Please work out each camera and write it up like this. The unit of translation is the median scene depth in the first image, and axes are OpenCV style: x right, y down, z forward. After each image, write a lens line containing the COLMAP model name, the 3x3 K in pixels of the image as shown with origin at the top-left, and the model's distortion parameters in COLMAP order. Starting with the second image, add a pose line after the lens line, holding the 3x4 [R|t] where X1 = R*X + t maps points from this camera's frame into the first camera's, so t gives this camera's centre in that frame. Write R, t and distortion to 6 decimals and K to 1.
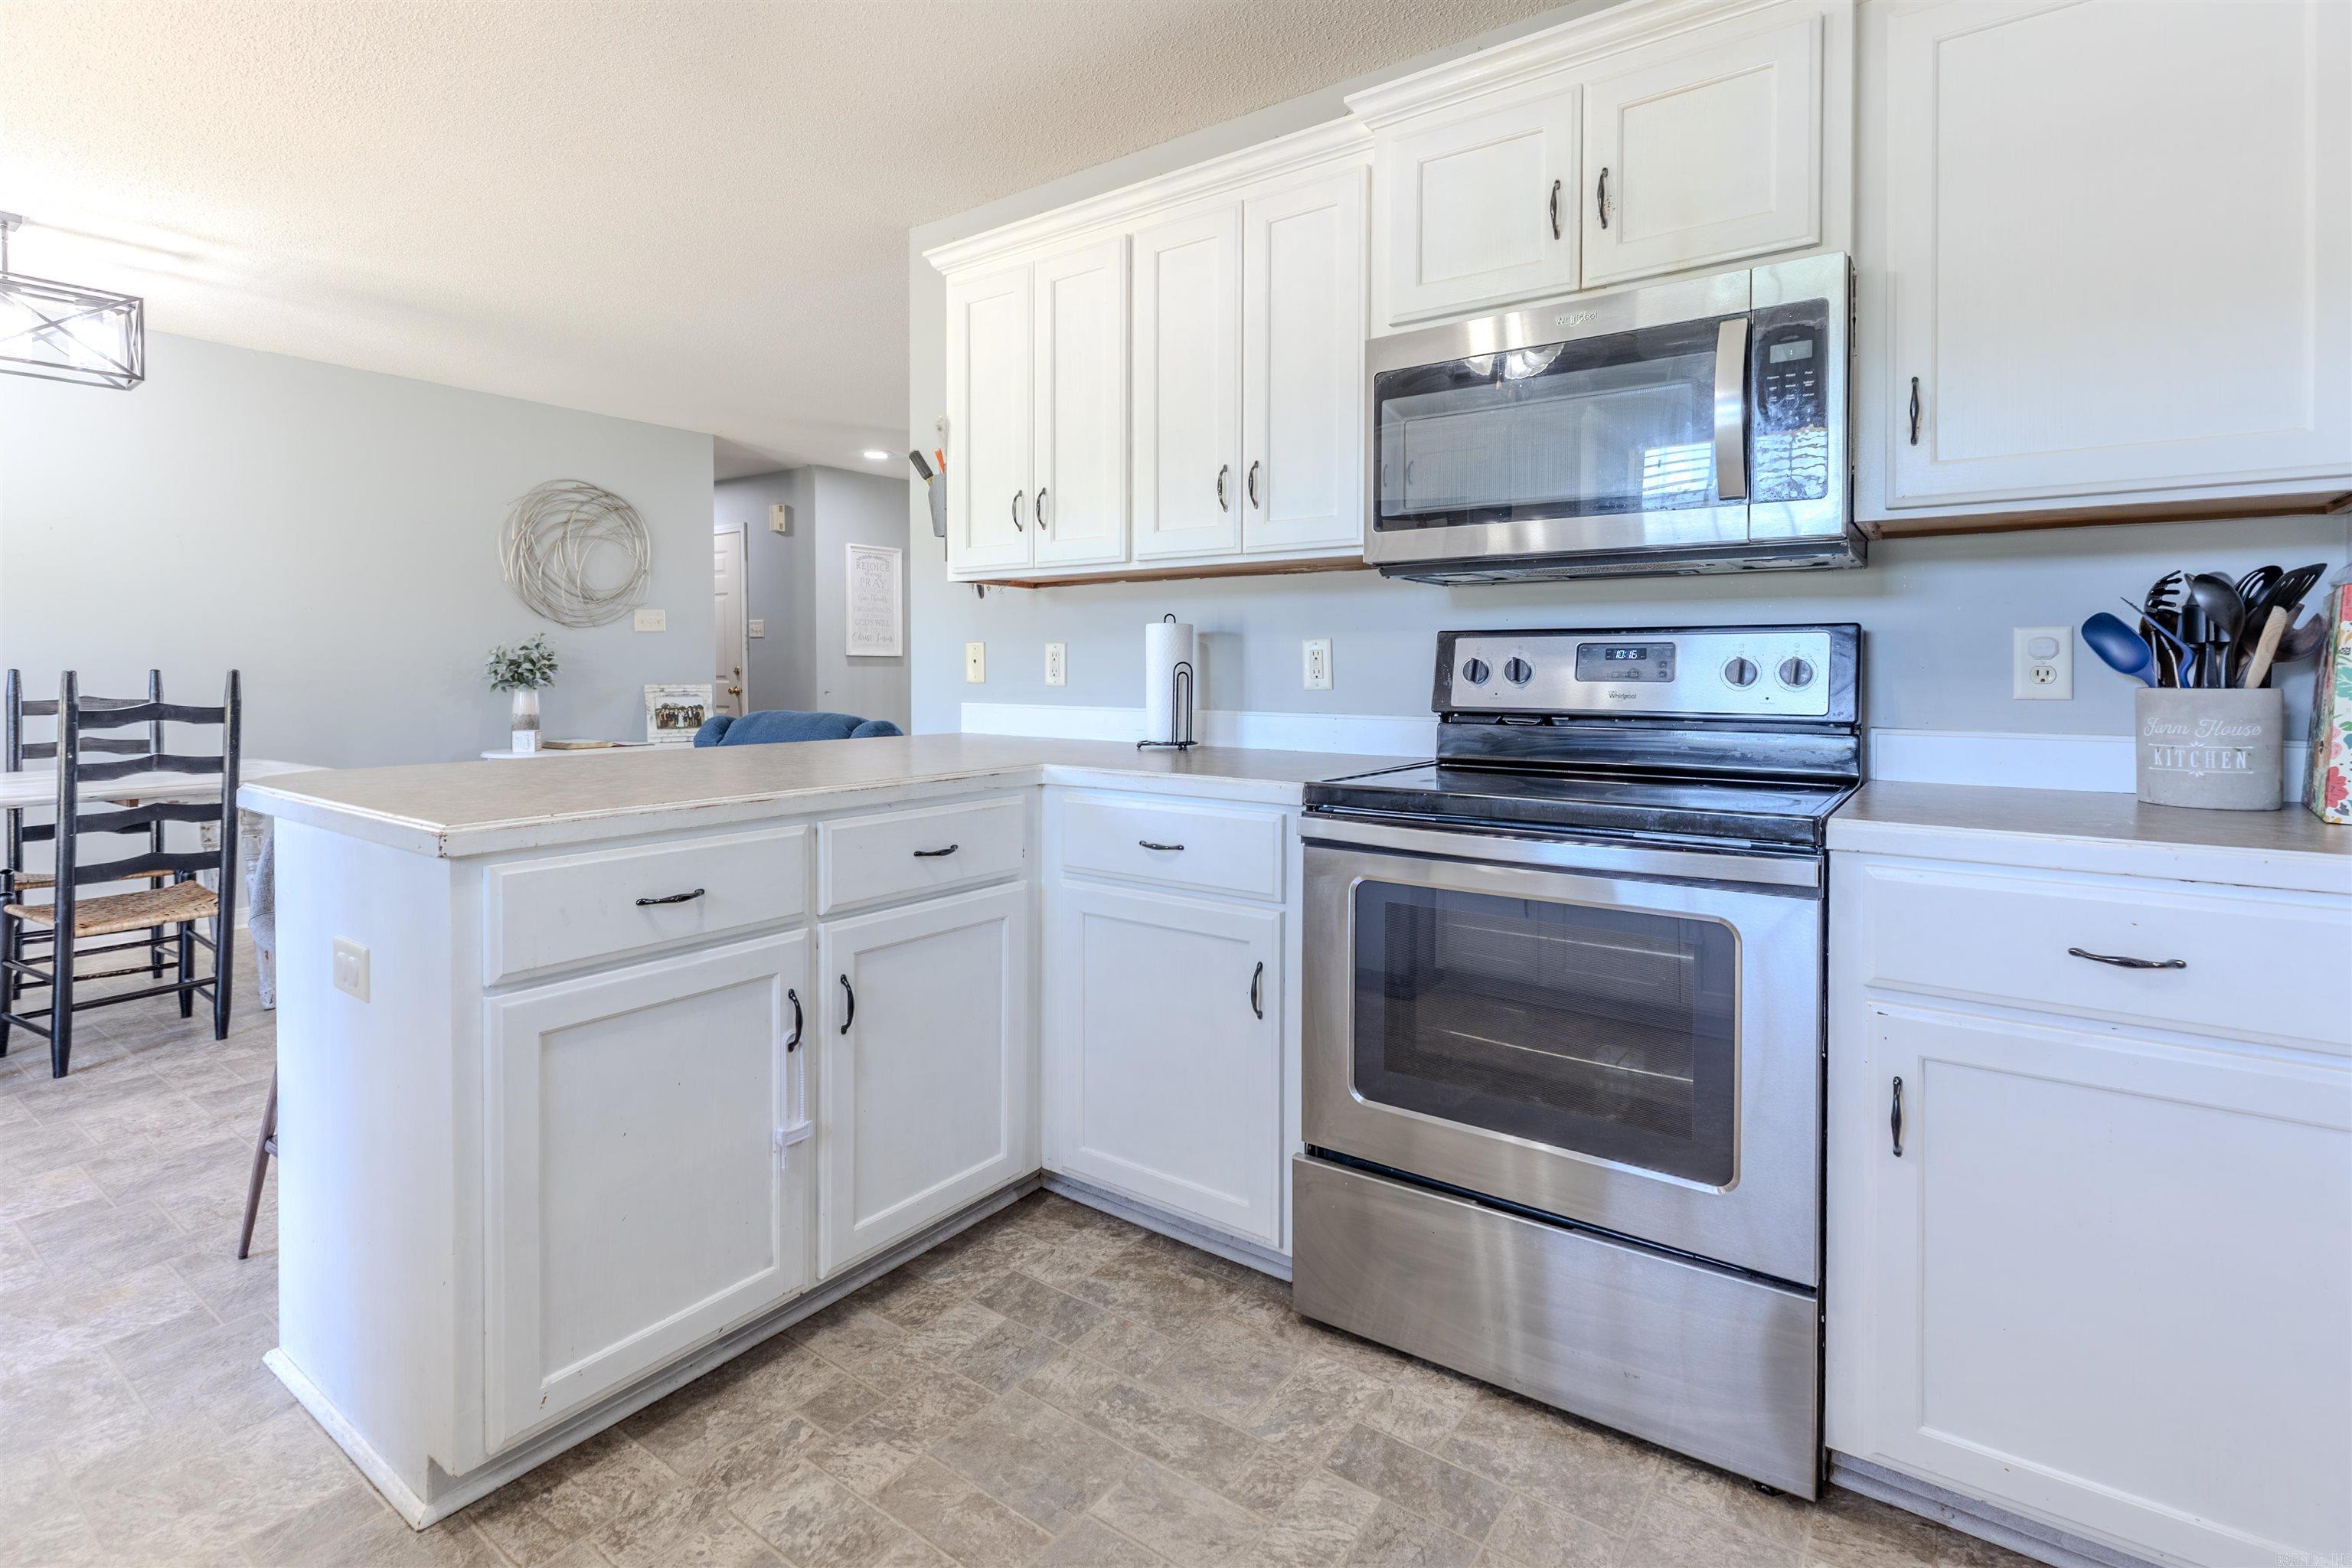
lens RADIAL K [[1099.2, 0, 1115.2], [0, 1099.2, 672.2], [0, 0, 1]] dist [0.020731, -0.016390]
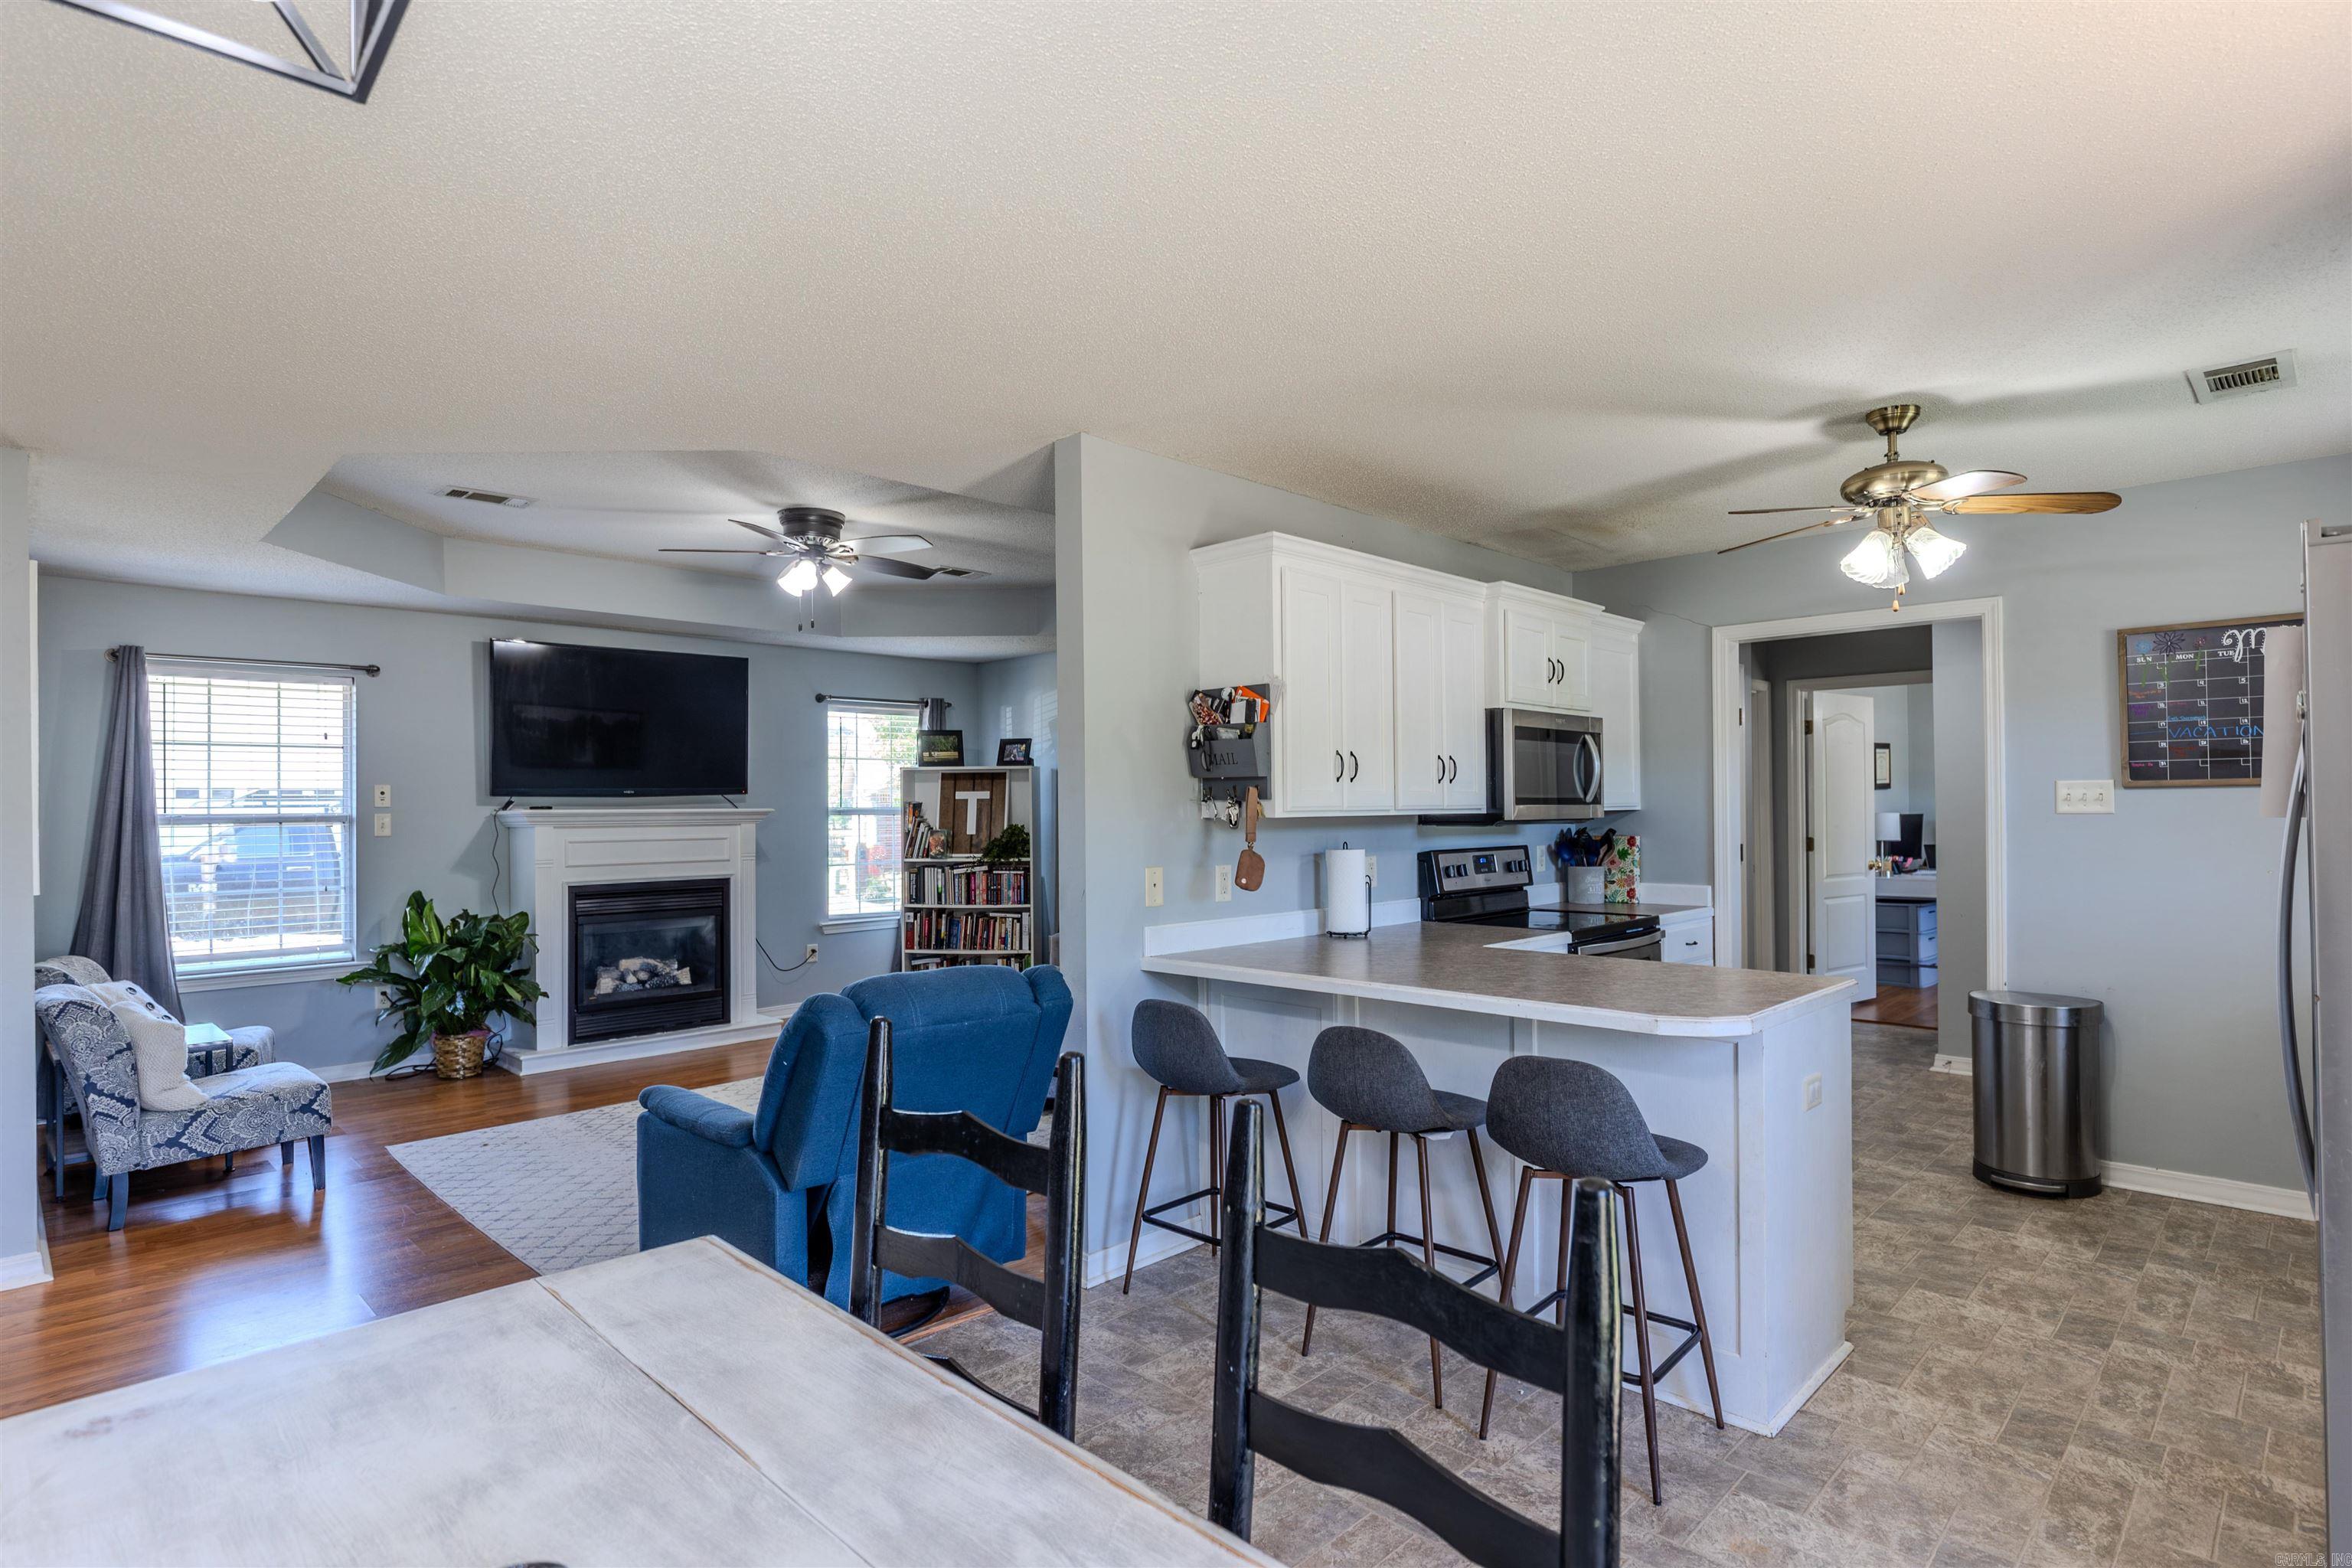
lens RADIAL K [[1241.7, 0, 1191.2], [0, 1241.7, 794.0], [0, 0, 1]] dist [-0.003477, -0.002534]
pose [[0.109869, 0.006730, 0.993923, -0.701548], [0.015268, 0.999848, -0.008458, -0.047158], [-0.993829, 0.016105, 0.109750, 0.463451]]
